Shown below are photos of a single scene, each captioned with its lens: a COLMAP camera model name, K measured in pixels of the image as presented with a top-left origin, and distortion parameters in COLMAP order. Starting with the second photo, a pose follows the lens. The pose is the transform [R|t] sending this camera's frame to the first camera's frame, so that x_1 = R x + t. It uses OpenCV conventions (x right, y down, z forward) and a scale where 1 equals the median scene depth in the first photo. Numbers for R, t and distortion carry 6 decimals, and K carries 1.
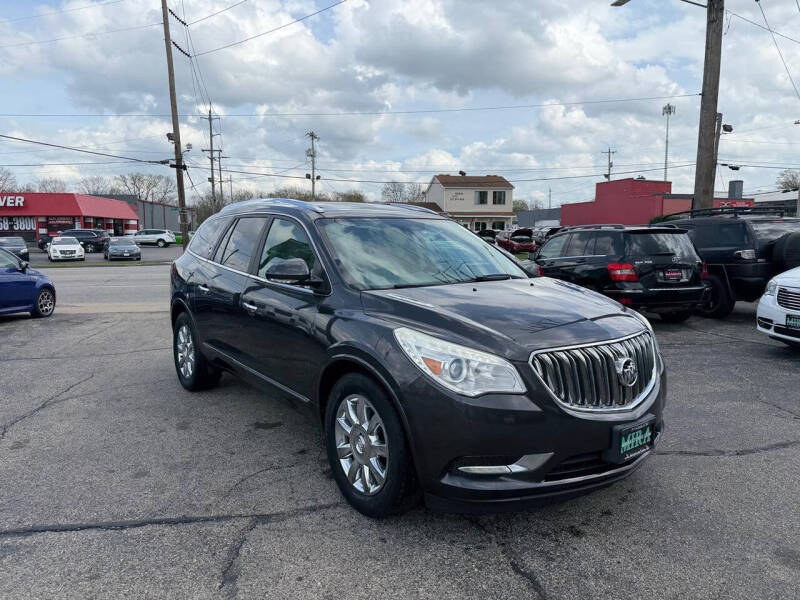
lens RADIAL K [[565.8, 0, 402.6], [0, 565.8, 305.0], [0, 0, 1]] dist [0.097077, -0.145961]
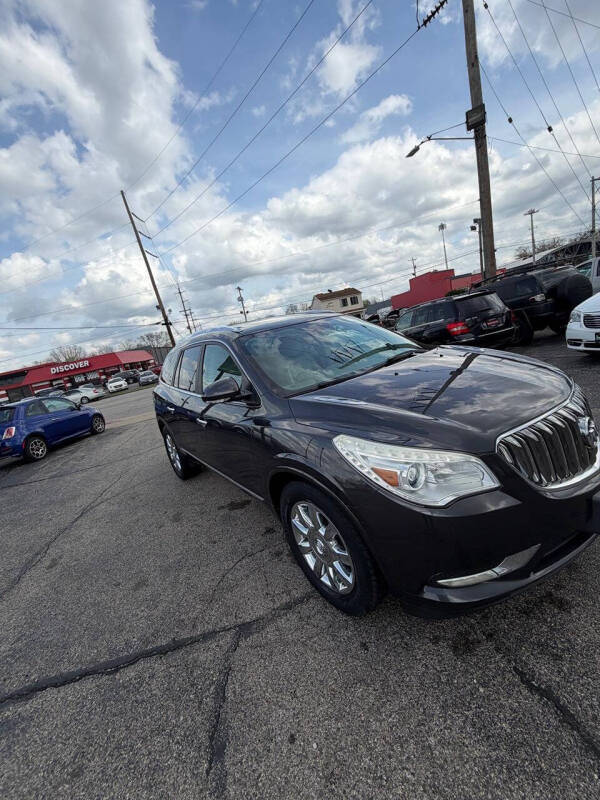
lens RADIAL K [[323.5, 0, 300.0], [0, 323.5, 400.0], [0, 0, 1]] dist [0.000117, 0.000508]
pose [[0.977186, -0.206405, -0.050053, -0.010691], [0.209605, 0.975241, 0.070504, -0.027096], [0.034261, -0.079387, 0.996255, 0.185436]]
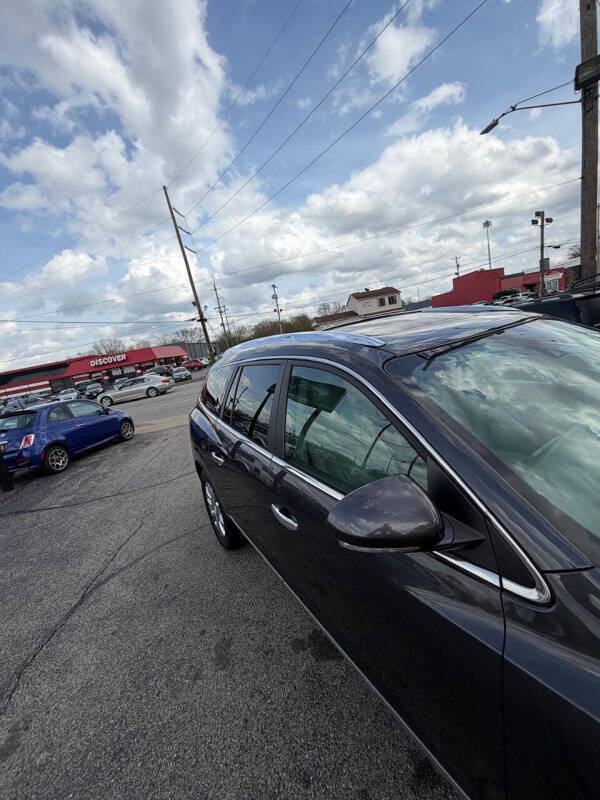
lens RADIAL K [[328.7, 0, 290.7], [0, 328.7, 397.3], [0, 0, 1]] dist [0.000005, 0.000368]
pose [[0.974459, -0.158912, -0.158672, -0.109767], [0.167334, 0.985042, 0.041122, -0.080963], [0.149764, -0.066623, 0.986475, 0.384341]]
